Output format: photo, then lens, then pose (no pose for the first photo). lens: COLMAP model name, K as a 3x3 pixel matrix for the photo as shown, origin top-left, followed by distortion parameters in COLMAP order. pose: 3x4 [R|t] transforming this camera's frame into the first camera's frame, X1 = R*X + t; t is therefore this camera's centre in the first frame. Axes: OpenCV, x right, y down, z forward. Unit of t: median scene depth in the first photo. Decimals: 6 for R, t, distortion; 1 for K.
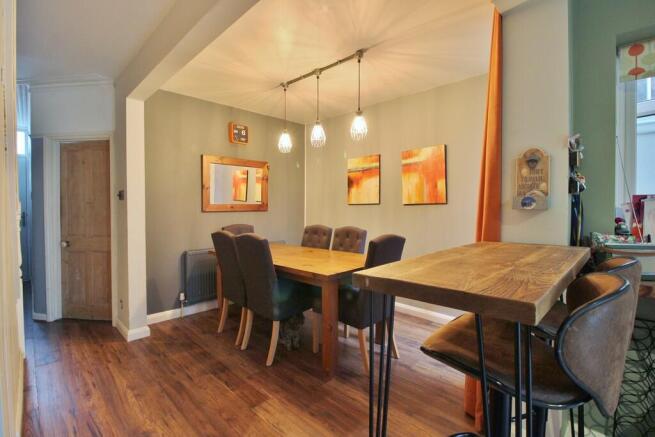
lens RADIAL K [[303.7, 0, 320.9], [0, 303.7, 212.4], [0, 0, 1]] dist [-0.000512, -0.011474]
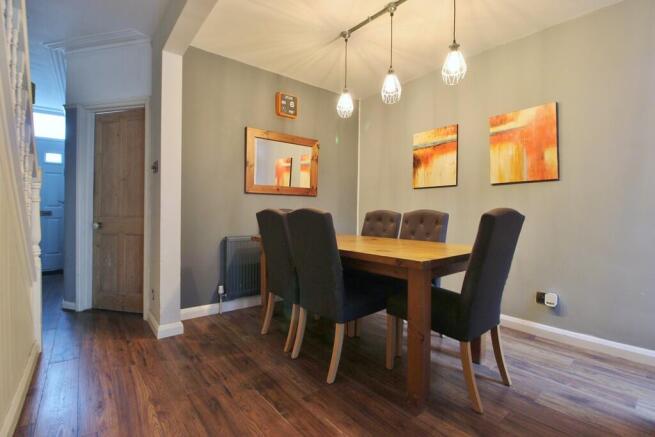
lens RADIAL K [[303.7, 0, 320.9], [0, 303.7, 212.4], [0, 0, 1]] dist [-0.000512, -0.011474]
pose [[0.993236, 0.012622, -0.115429, -0.086244], [-0.014412, 0.999788, -0.014689, 0.073125], [0.115219, 0.016253, 0.993207, 0.189585]]
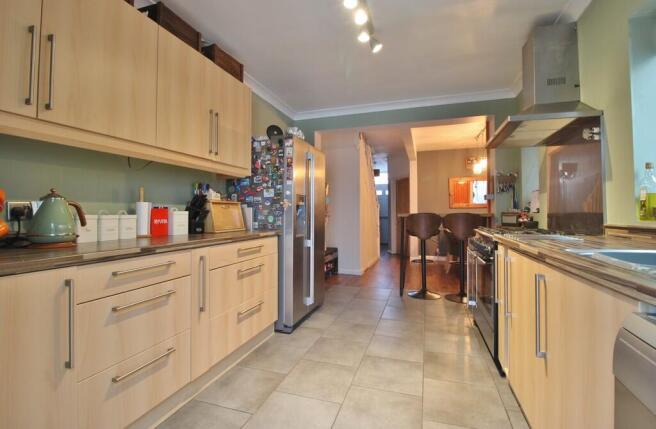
lens RADIAL K [[306.9, 0, 325.0], [0, 306.9, 206.3], [0, 0, 1]] dist [-0.002432, -0.000569]
pose [[0.453905, -0.021556, -0.890789, 1.112175], [-0.013512, 0.999426, -0.031070, 0.064108], [0.890948, 0.026139, 0.453353, -0.647779]]
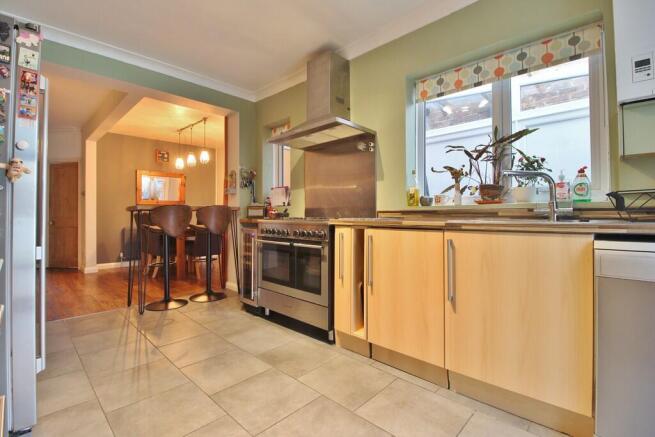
lens RADIAL K [[303.7, 0, 320.9], [0, 303.7, 212.4], [0, 0, 1]] dist [-0.000512, -0.011474]
pose [[0.999926, -0.002577, 0.011856, 0.674393], [0.002894, 0.999637, -0.026799, 0.100286], [-0.011783, 0.026831, 0.999571, -0.743170]]
